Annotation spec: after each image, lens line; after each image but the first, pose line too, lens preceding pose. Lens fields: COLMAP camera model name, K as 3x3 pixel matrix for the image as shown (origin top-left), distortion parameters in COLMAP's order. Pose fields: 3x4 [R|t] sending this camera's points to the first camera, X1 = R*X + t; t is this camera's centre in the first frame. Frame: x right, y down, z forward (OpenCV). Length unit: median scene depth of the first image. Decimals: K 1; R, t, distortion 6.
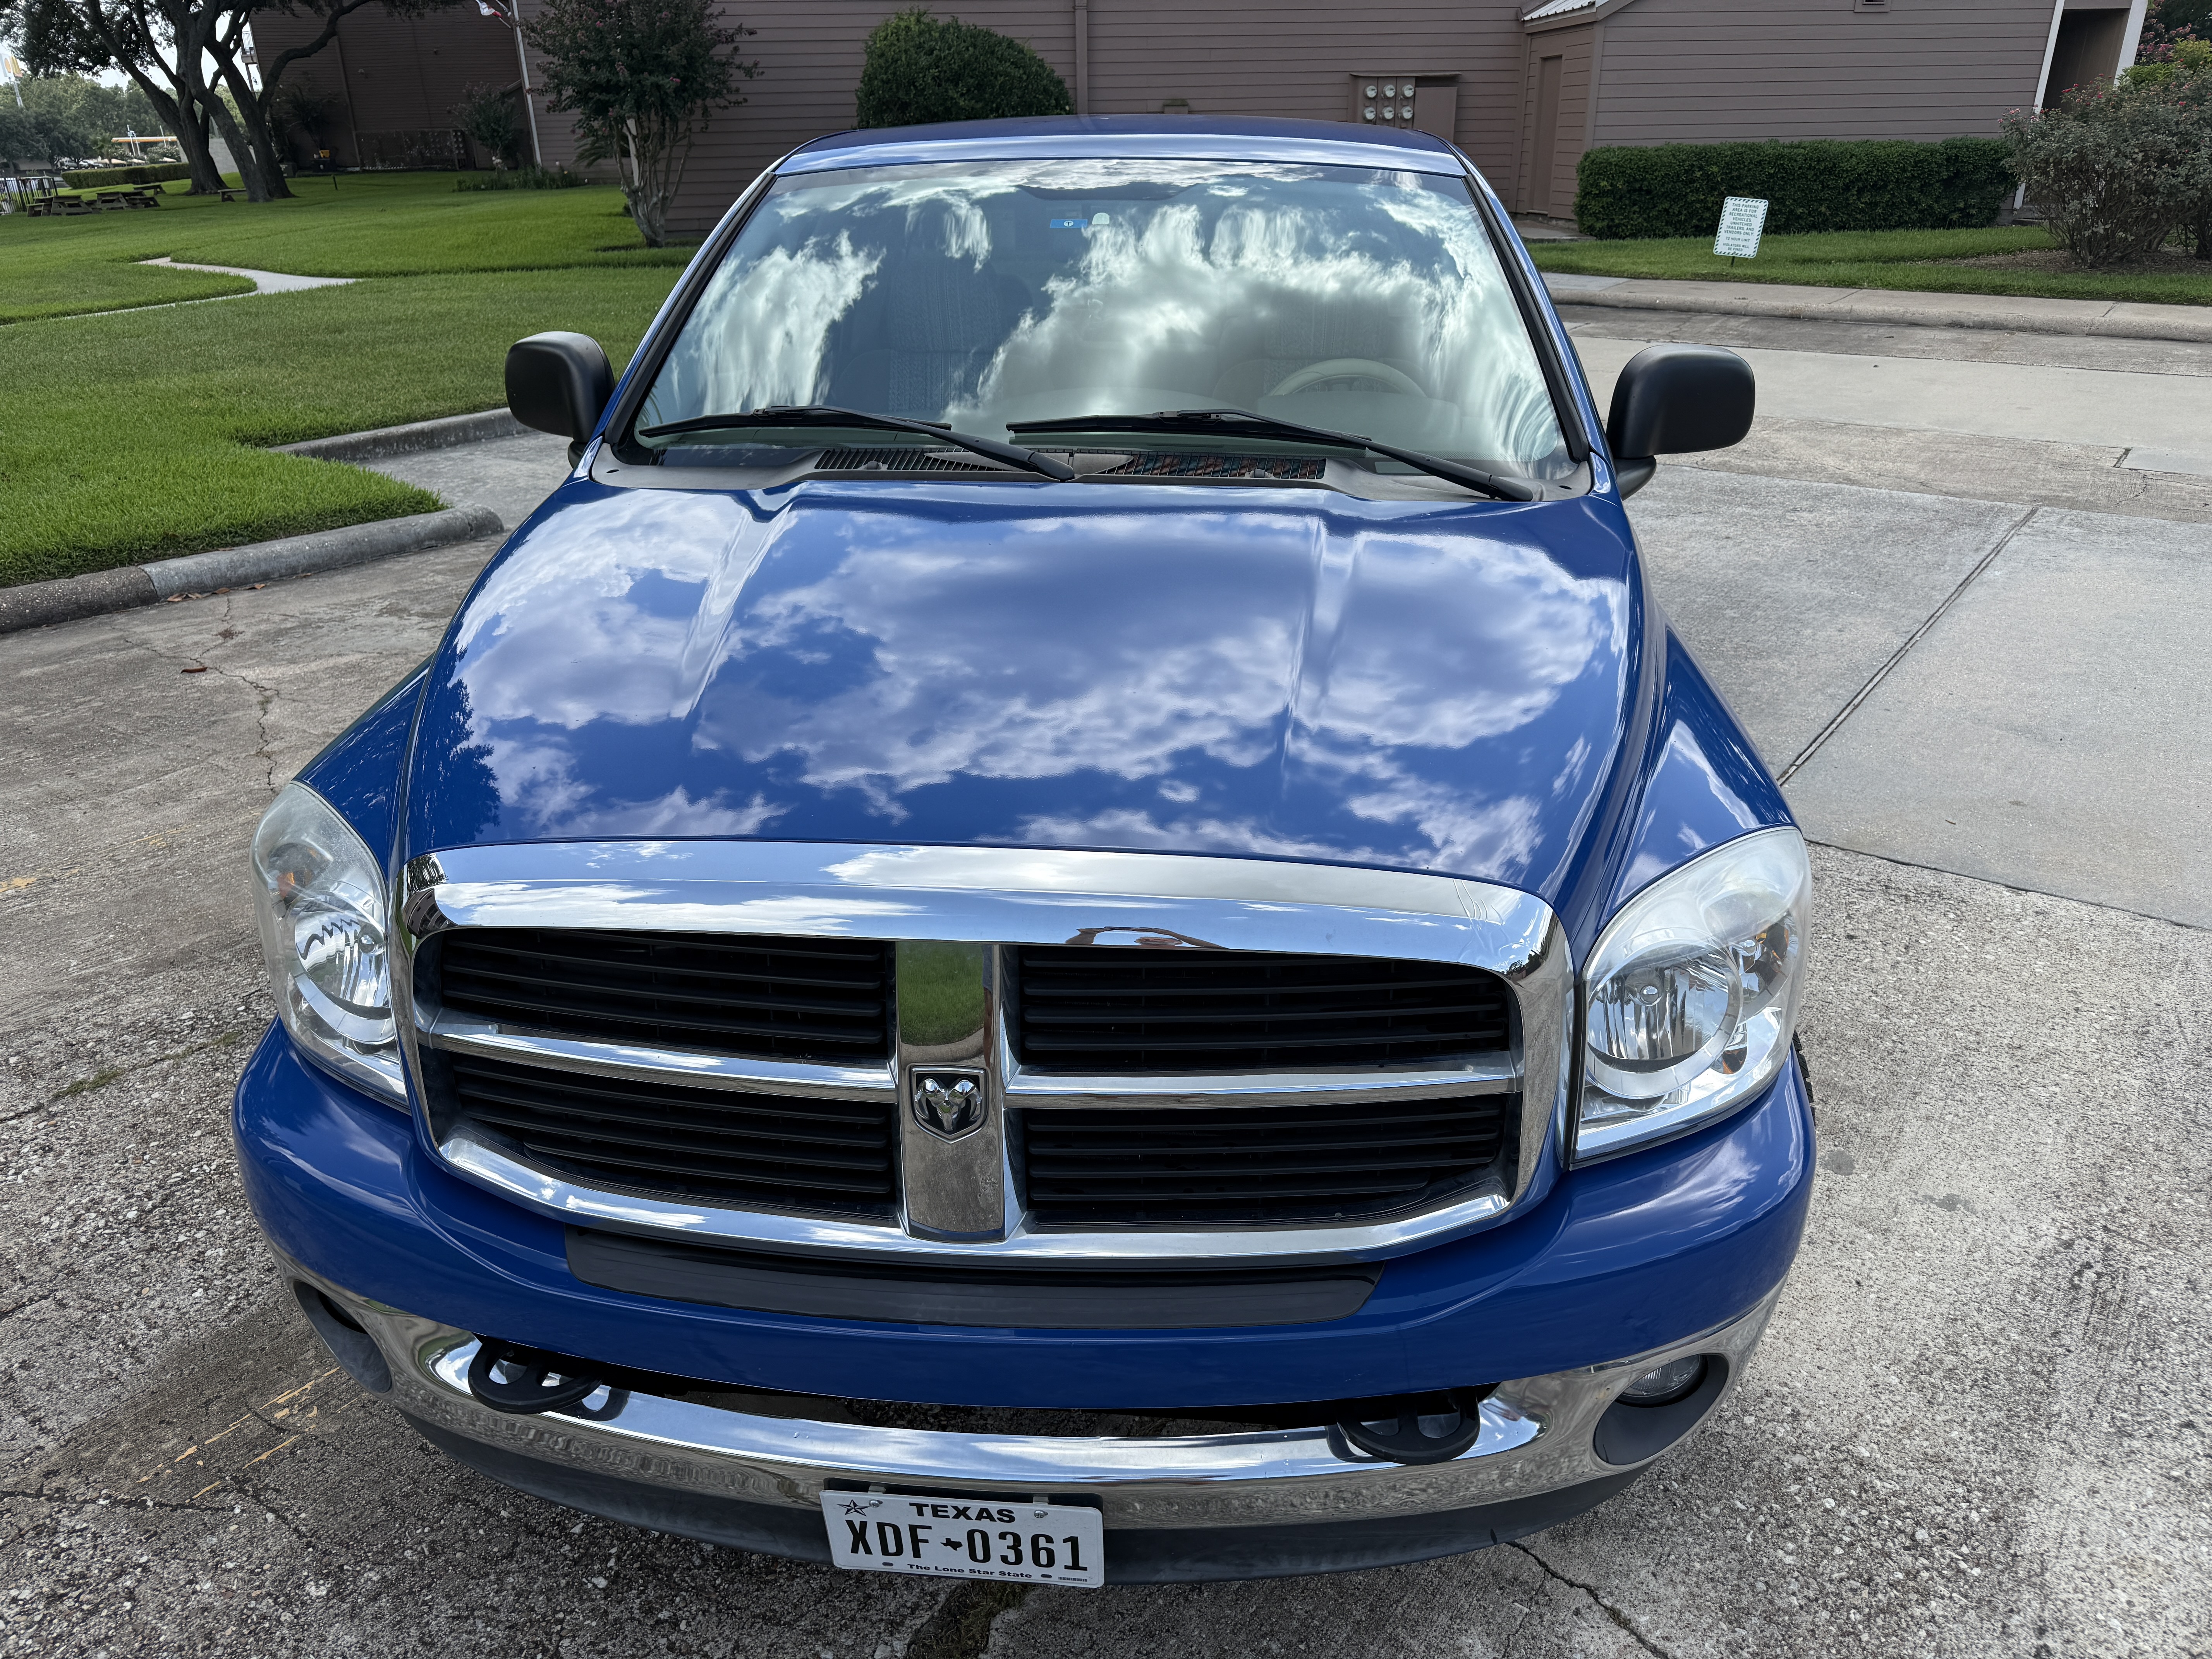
lens RADIAL K [[1569.7, 0, 1116.0], [0, 1569.7, 823.4], [0, 0, 1]] dist [0.024988, -0.027347]
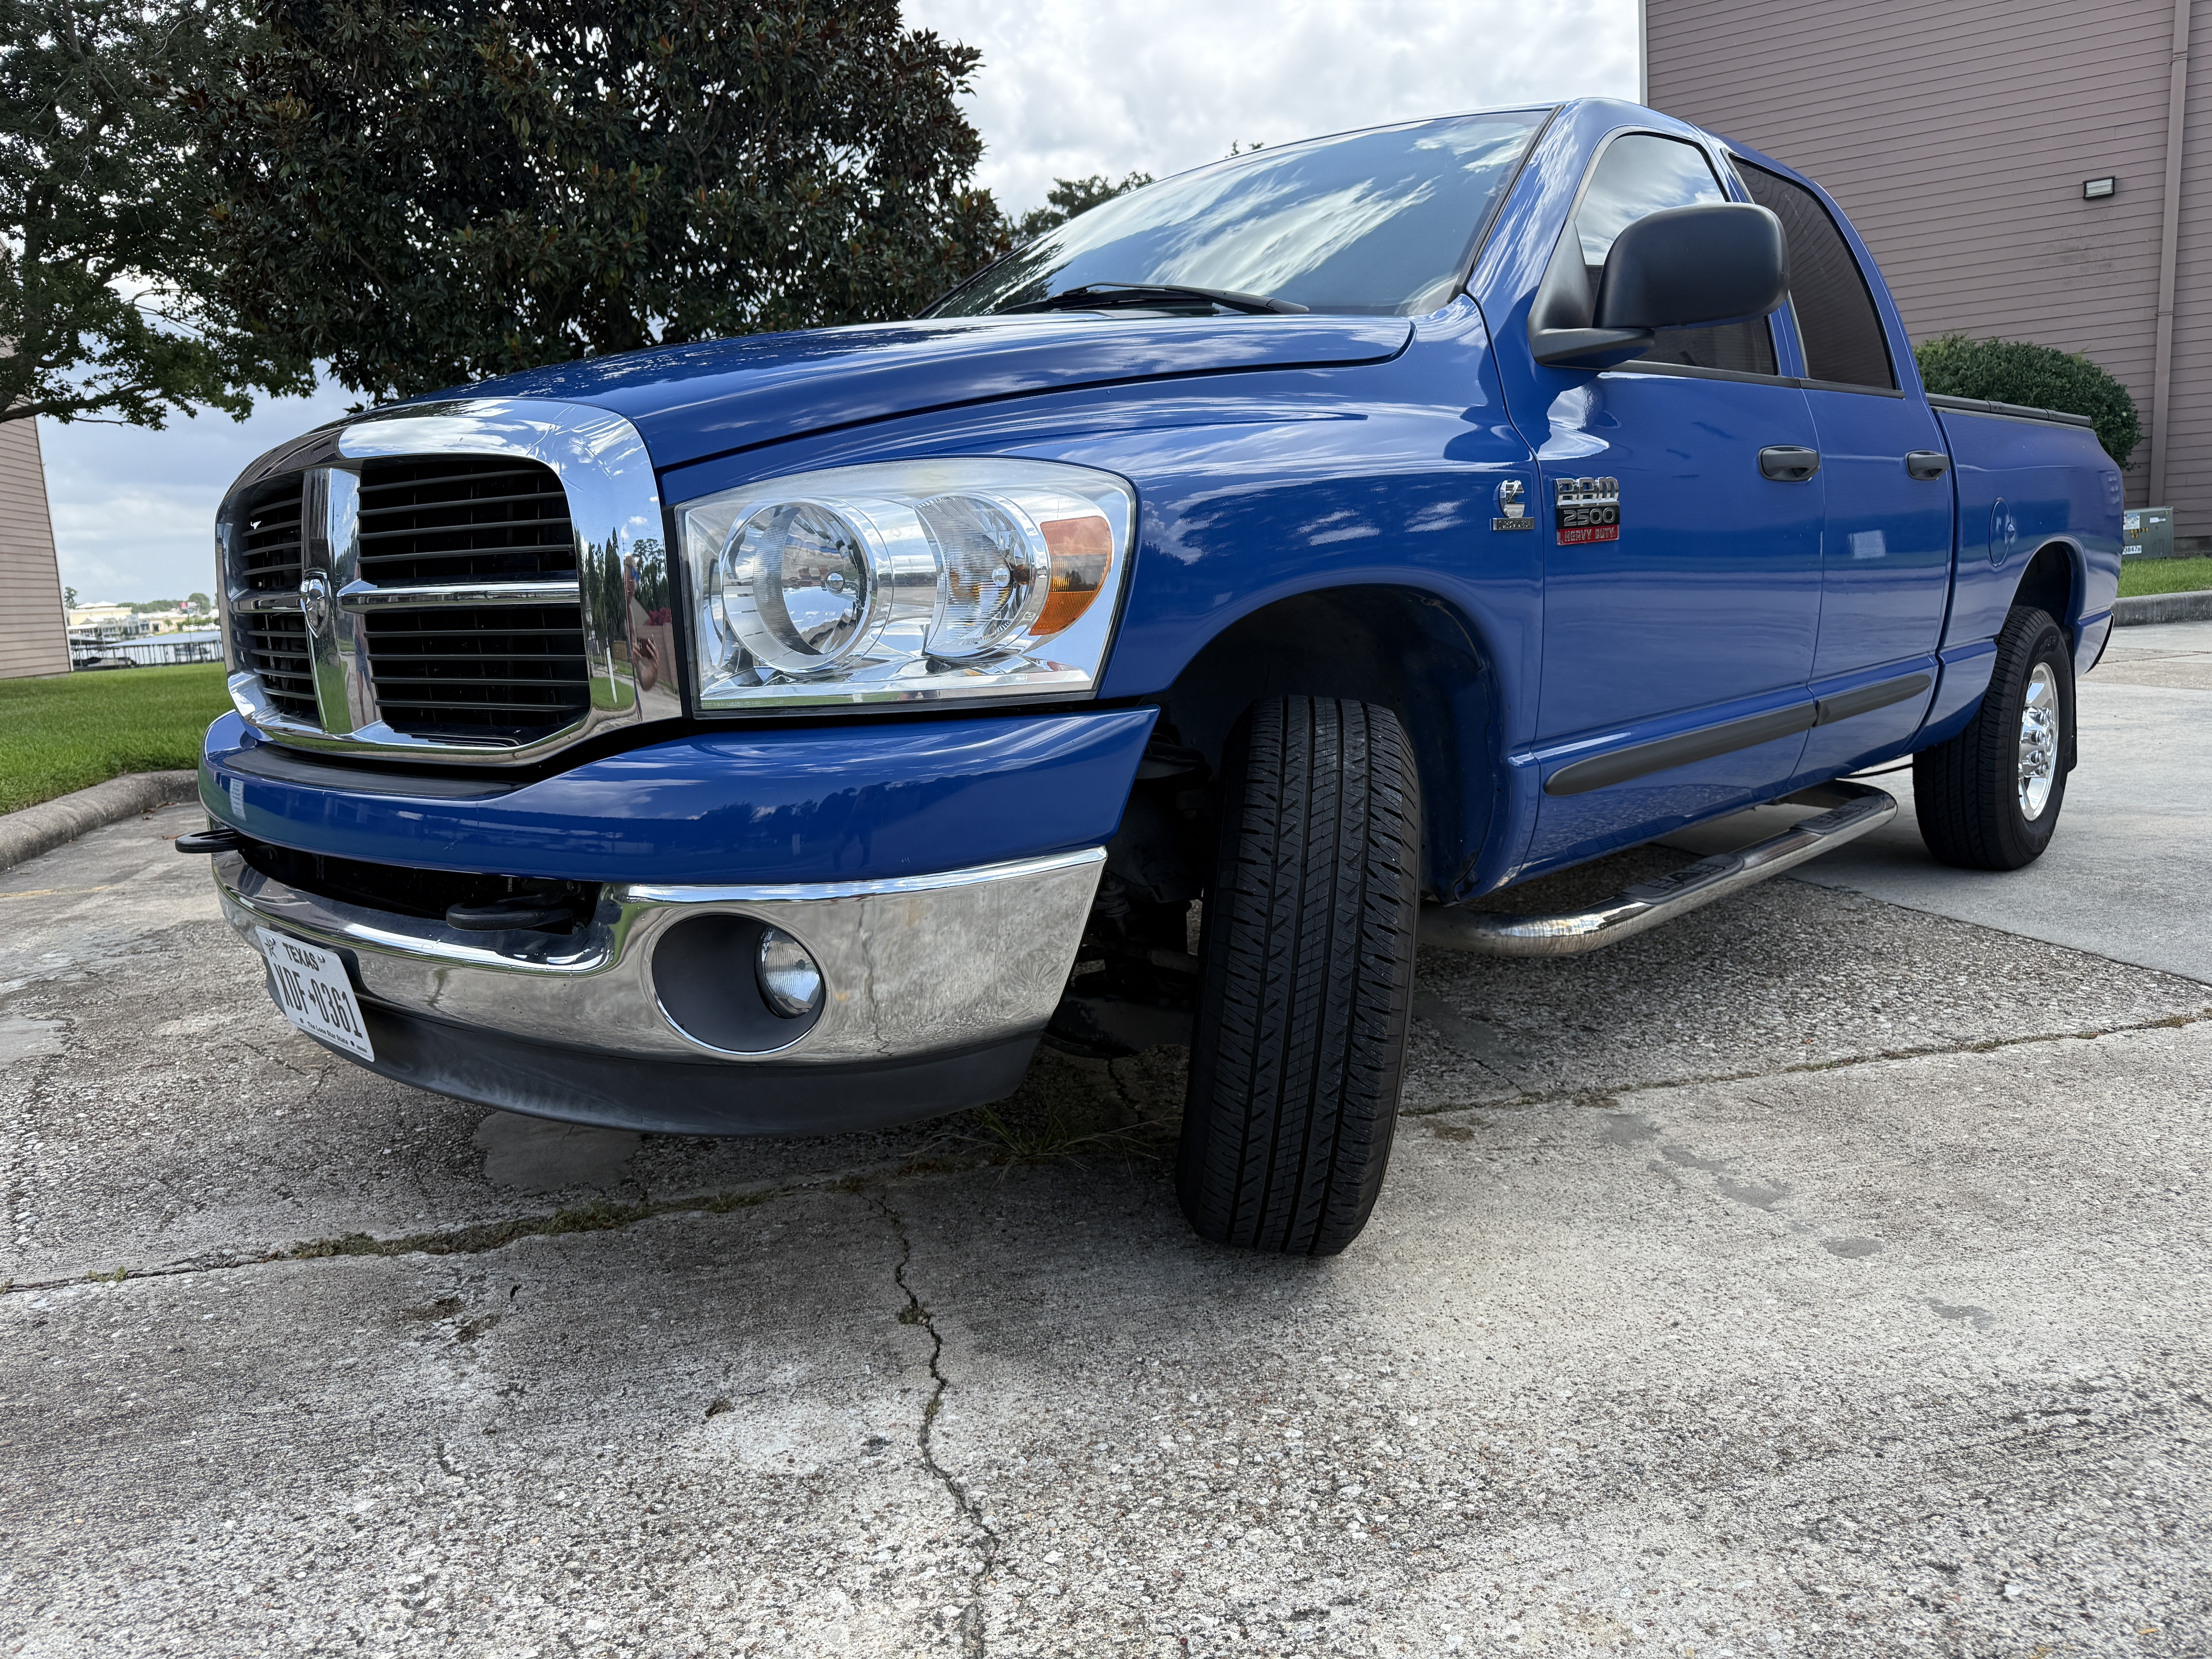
lens RADIAL K [[1569.7, 0, 1099.9], [0, 1569.7, 794.7], [0, 0, 1]] dist [0.024988, -0.027347]
pose [[0.777118, 0.058494, -0.626631, 0.172948], [-0.211000, 0.962262, -0.171848, 0.058711], [0.592931, 0.265765, 0.760133, 0.058627]]
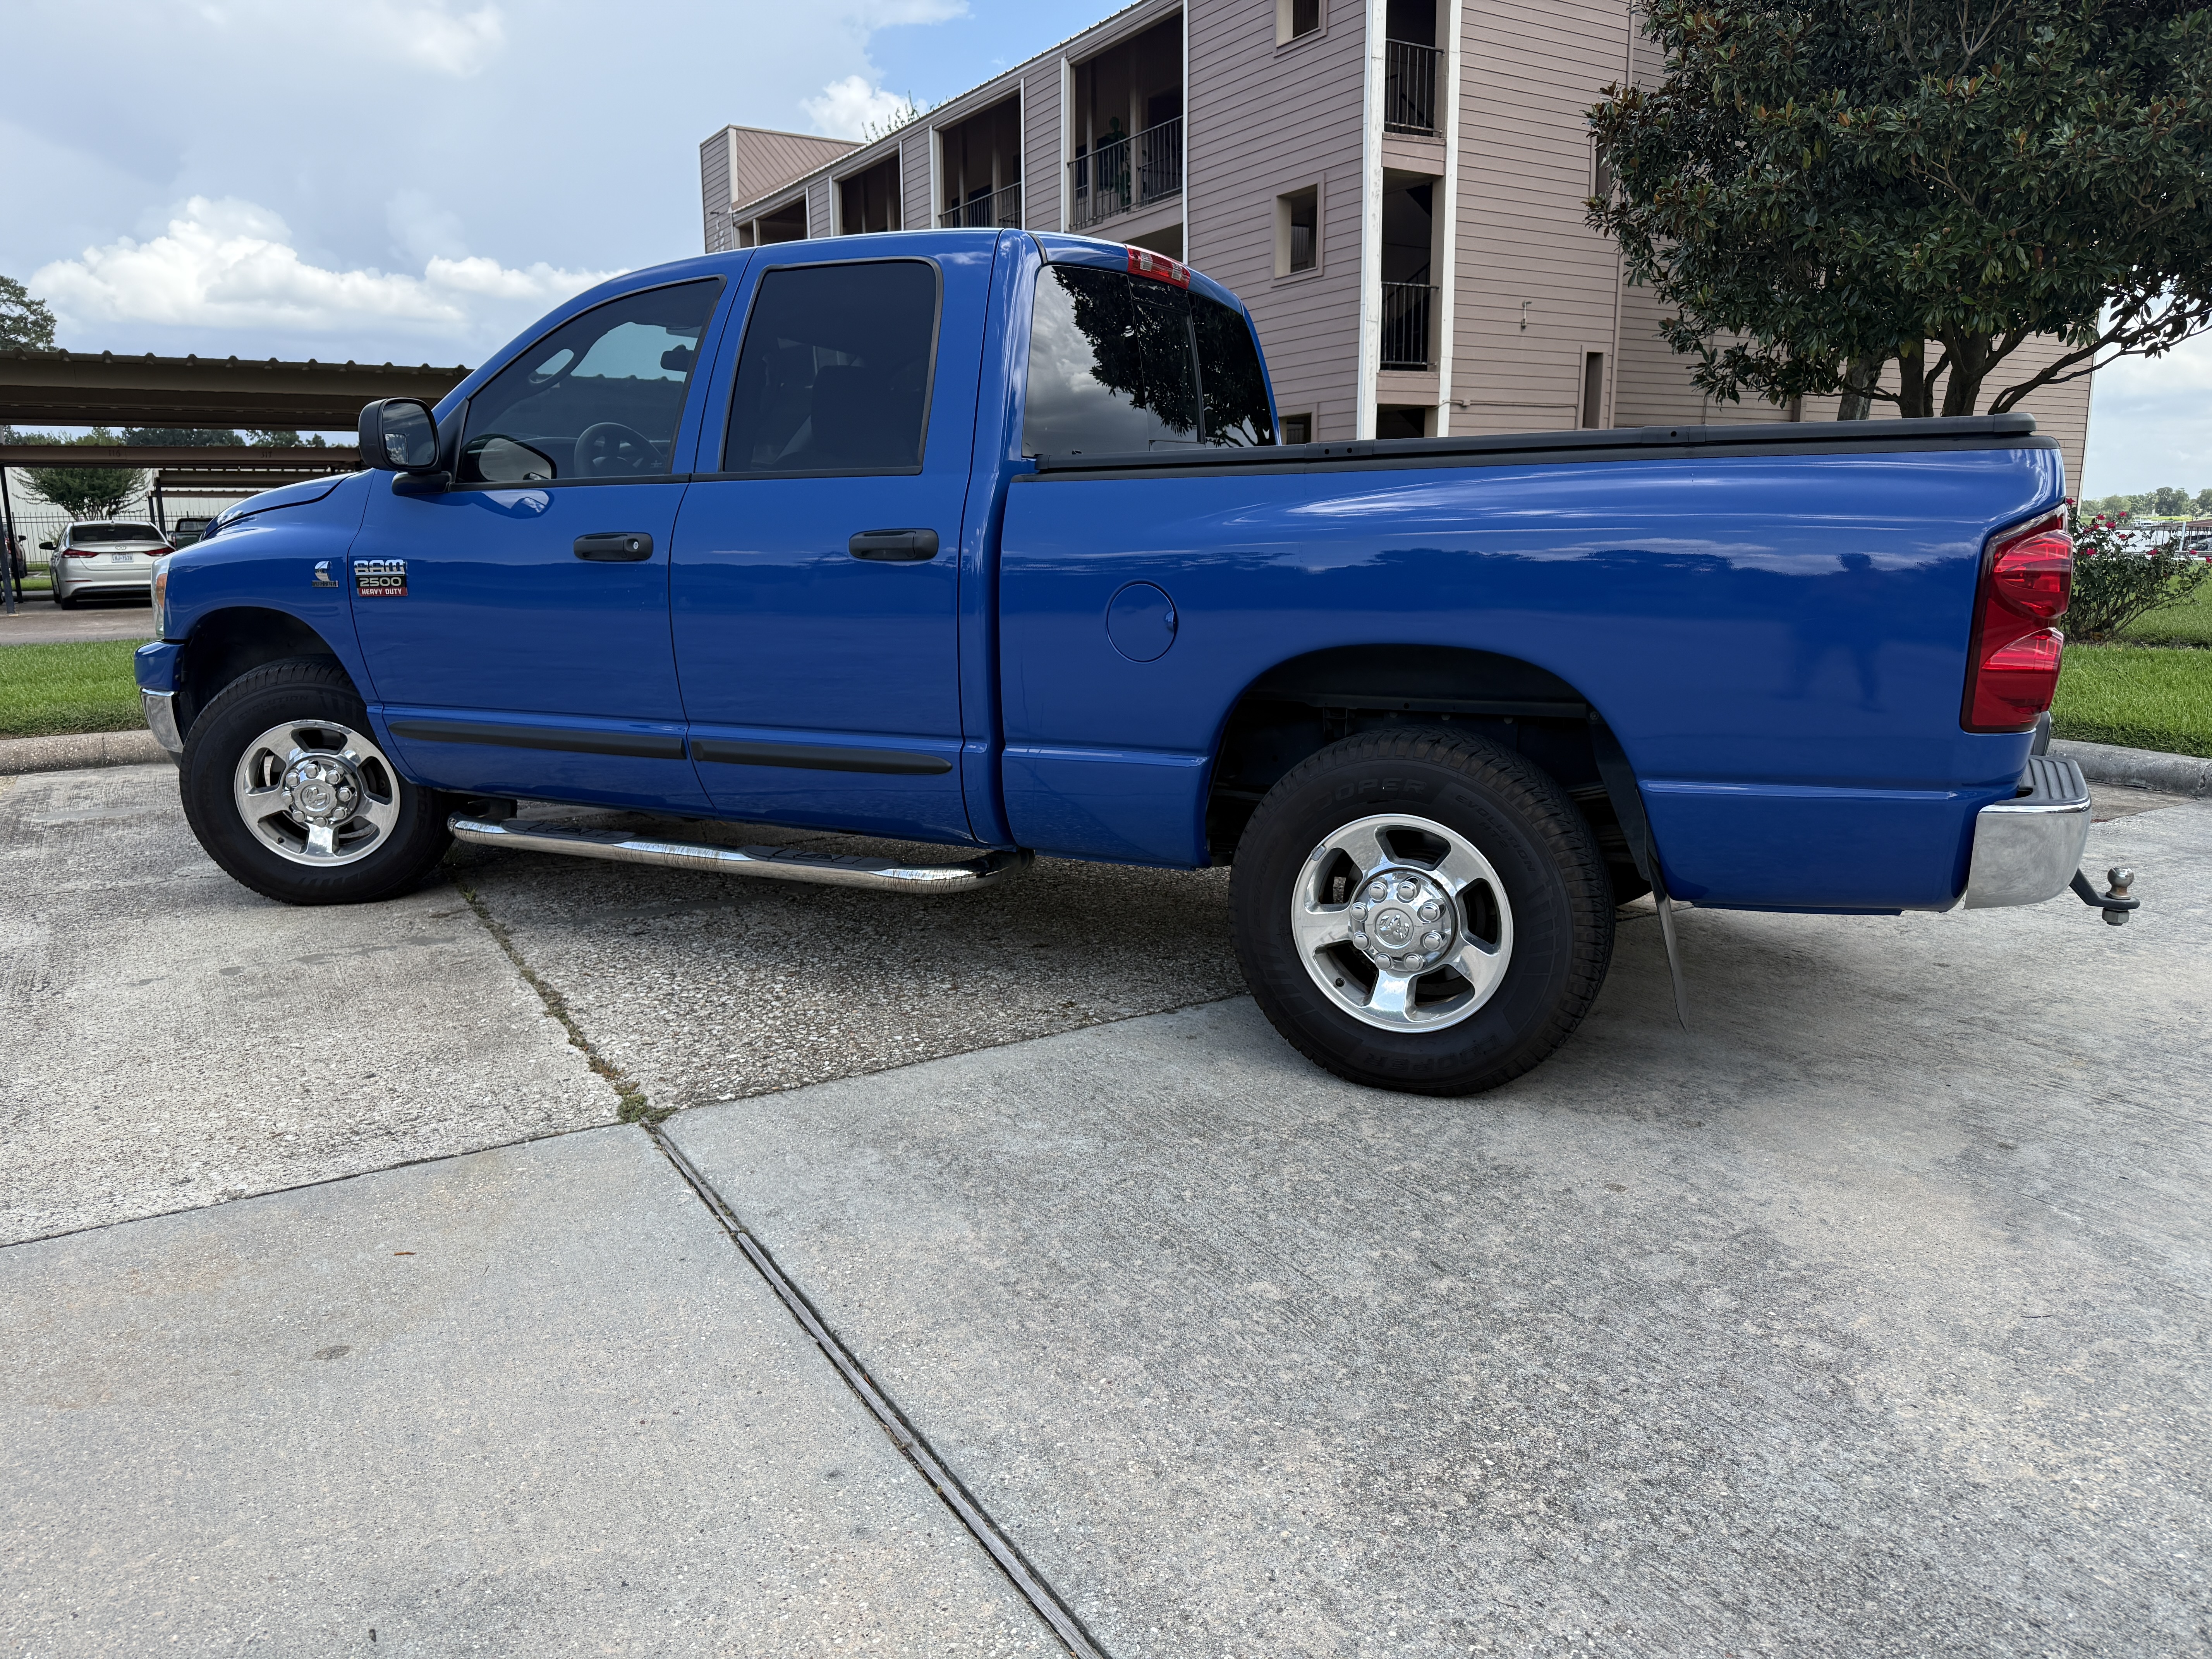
lens RADIAL K [[1569.7, 0, 1115.1], [0, 1569.7, 845.7], [0, 0, 1]] dist [0.024988, -0.027347]
pose [[-0.377910, 0.201796, -0.903583, 0.382782], [-0.352282, 0.871207, 0.341901, -0.171322], [0.856202, 0.447524, -0.258149, 0.541608]]
